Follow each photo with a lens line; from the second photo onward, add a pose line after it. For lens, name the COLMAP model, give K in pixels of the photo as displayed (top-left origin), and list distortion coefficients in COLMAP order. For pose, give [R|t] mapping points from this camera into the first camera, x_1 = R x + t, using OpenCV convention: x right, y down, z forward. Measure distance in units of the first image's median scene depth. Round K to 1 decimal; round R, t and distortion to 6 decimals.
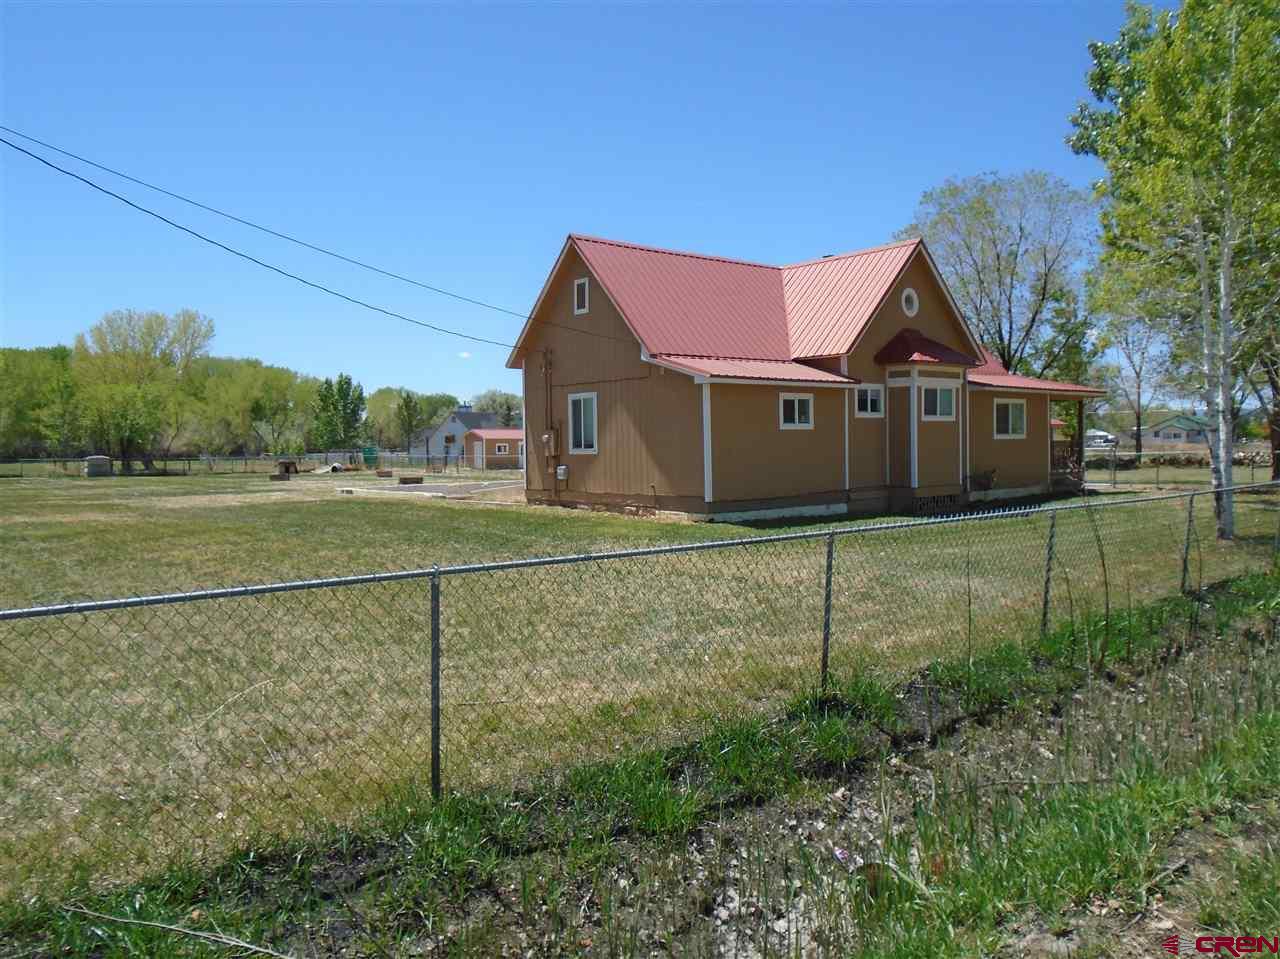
lens RADIAL K [[967.7, 0, 639.4], [0, 967.7, 455.5], [0, 0, 1]] dist [-0.002217, -0.001146]
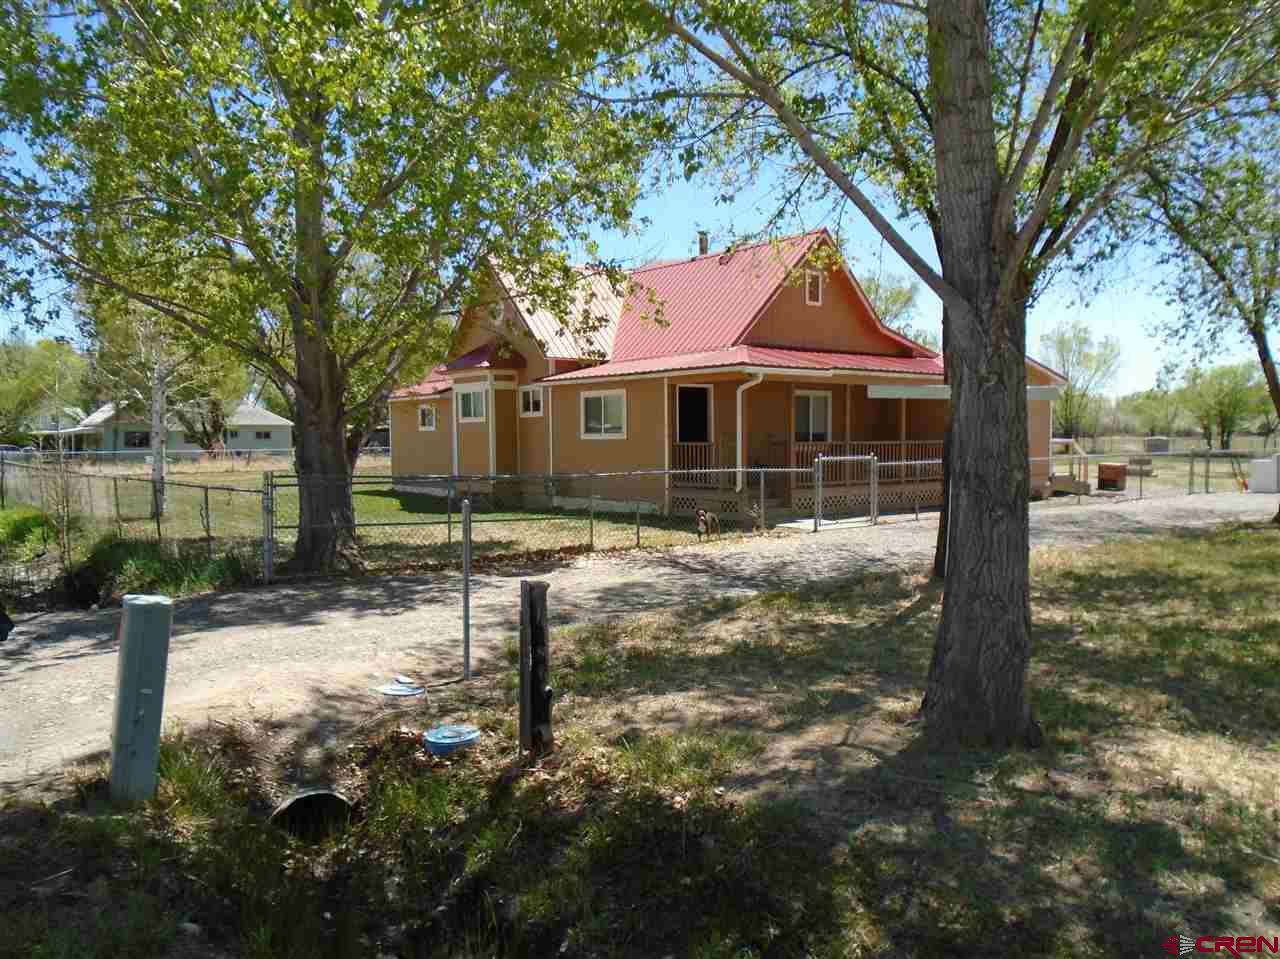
lens RADIAL K [[981.7, 0, 640.0], [0, 981.7, 479.5], [0, 0, 1]] dist [0.001814, 0.002886]
pose [[0.003474, 0.055815, -0.998435, 1.274723], [-0.005920, 0.998425, 0.055794, -0.031317], [0.999976, 0.005717, 0.003799, 1.078828]]
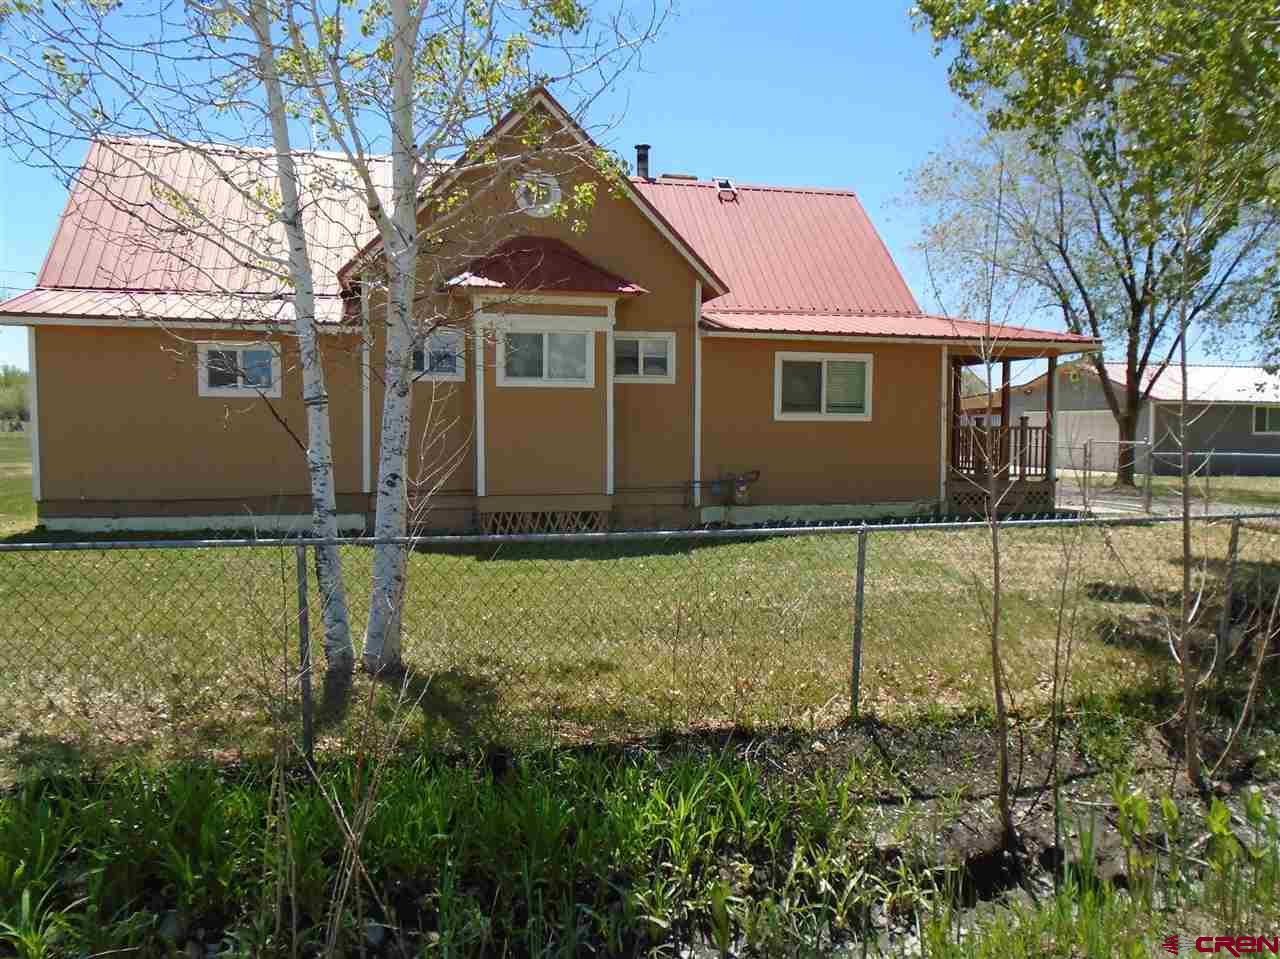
lens RADIAL K [[981.7, 0, 640.0], [0, 981.7, 479.5], [0, 0, 1]] dist [0.001814, 0.002886]
pose [[0.906574, 0.048697, -0.419228, 0.562813], [-0.026392, 0.997918, 0.058844, -0.014621], [0.421221, -0.042282, 0.905972, 0.426574]]
